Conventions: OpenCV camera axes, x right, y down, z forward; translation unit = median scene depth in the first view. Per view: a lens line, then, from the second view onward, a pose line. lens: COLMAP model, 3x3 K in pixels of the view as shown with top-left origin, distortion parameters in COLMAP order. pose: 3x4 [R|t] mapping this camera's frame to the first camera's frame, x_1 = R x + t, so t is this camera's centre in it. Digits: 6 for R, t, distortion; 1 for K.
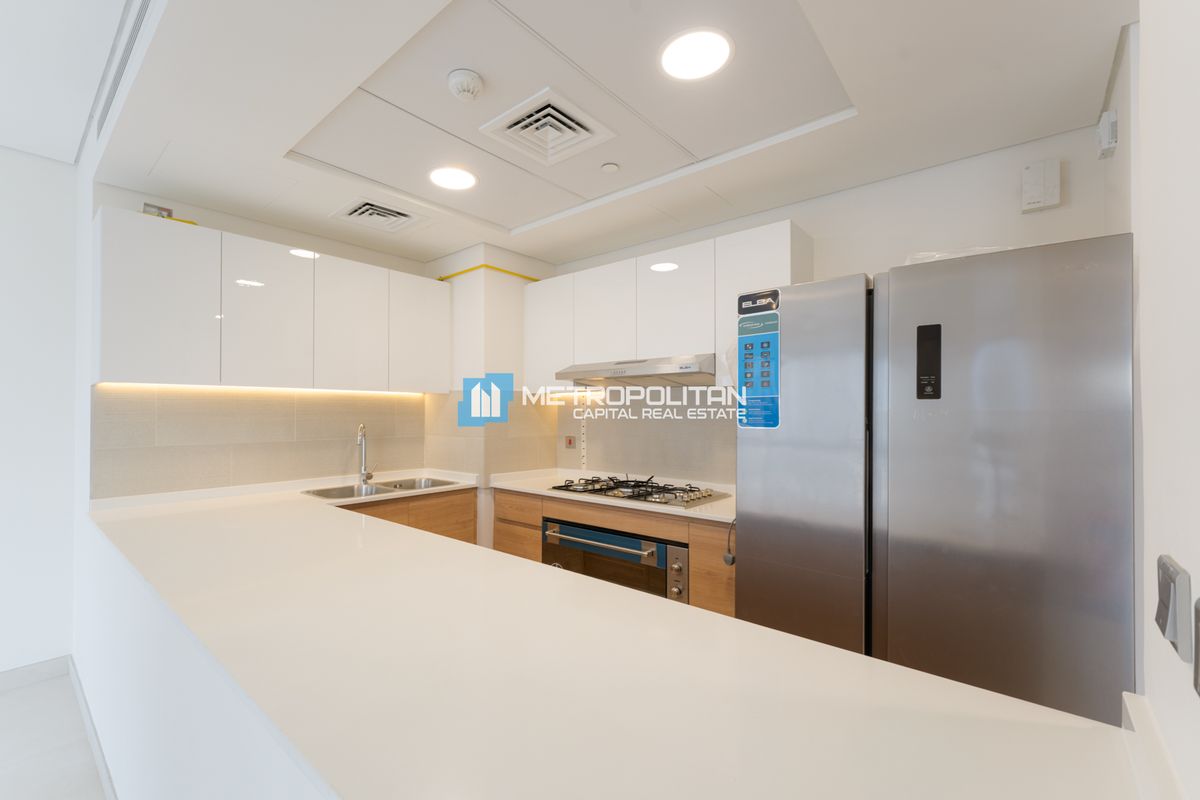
lens RADIAL K [[485.3, 0, 580.9], [0, 485.3, 407.6], [0, 0, 1]] dist [0.003971, -0.001418]
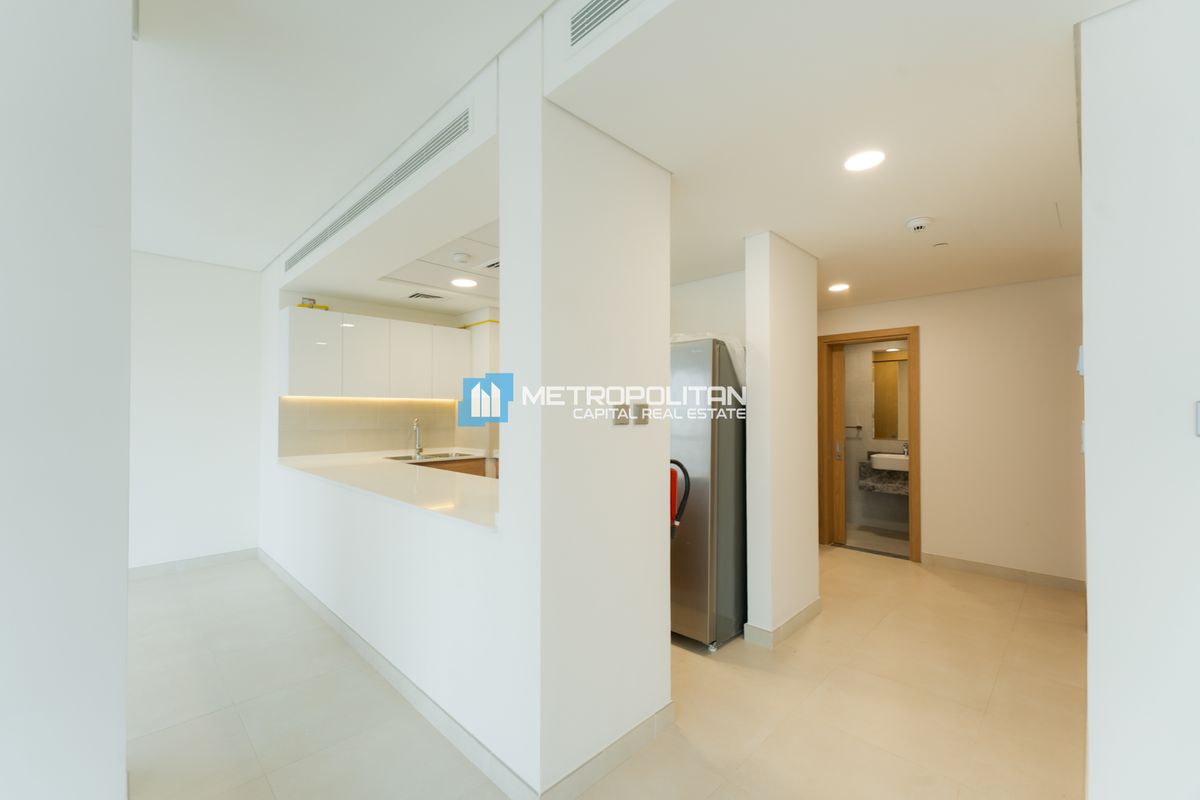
lens RADIAL K [[485.3, 0, 582.2], [0, 485.3, 412.7], [0, 0, 1]] dist [0.003971, -0.001418]
pose [[0.995514, 0.001485, -0.094607, 0.271602], [-0.000421, 0.999936, 0.011267, -0.004832], [0.094617, -0.011177, 0.995451, -0.602958]]
